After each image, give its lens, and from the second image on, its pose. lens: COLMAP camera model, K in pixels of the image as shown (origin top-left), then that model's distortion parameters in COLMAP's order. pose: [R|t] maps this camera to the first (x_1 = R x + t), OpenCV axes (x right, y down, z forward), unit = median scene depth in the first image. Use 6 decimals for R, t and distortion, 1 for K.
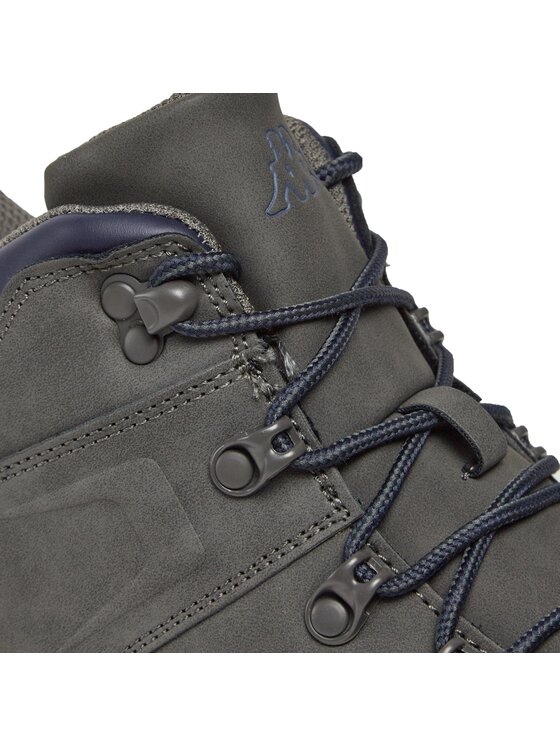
lens RADIAL K [[2229.0, 0, 279.8], [0, 2229.0, 372.5], [0, 0, 1]] dist [0.214218, 0.000000]
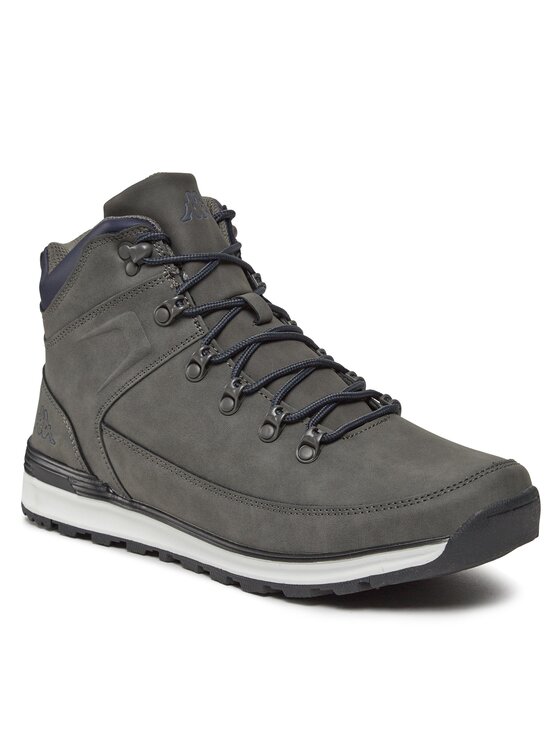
lens RADIAL K [[2229.0, 0, 280.1], [0, 2229.0, 373.2], [0, 0, 1]] dist [0.214218, 0.000000]
pose [[0.977097, 0.022344, -0.211616, 0.667851], [-0.065750, 0.977510, -0.200377, 0.623759], [0.202380, 0.209702, 0.956592, -1.454346]]
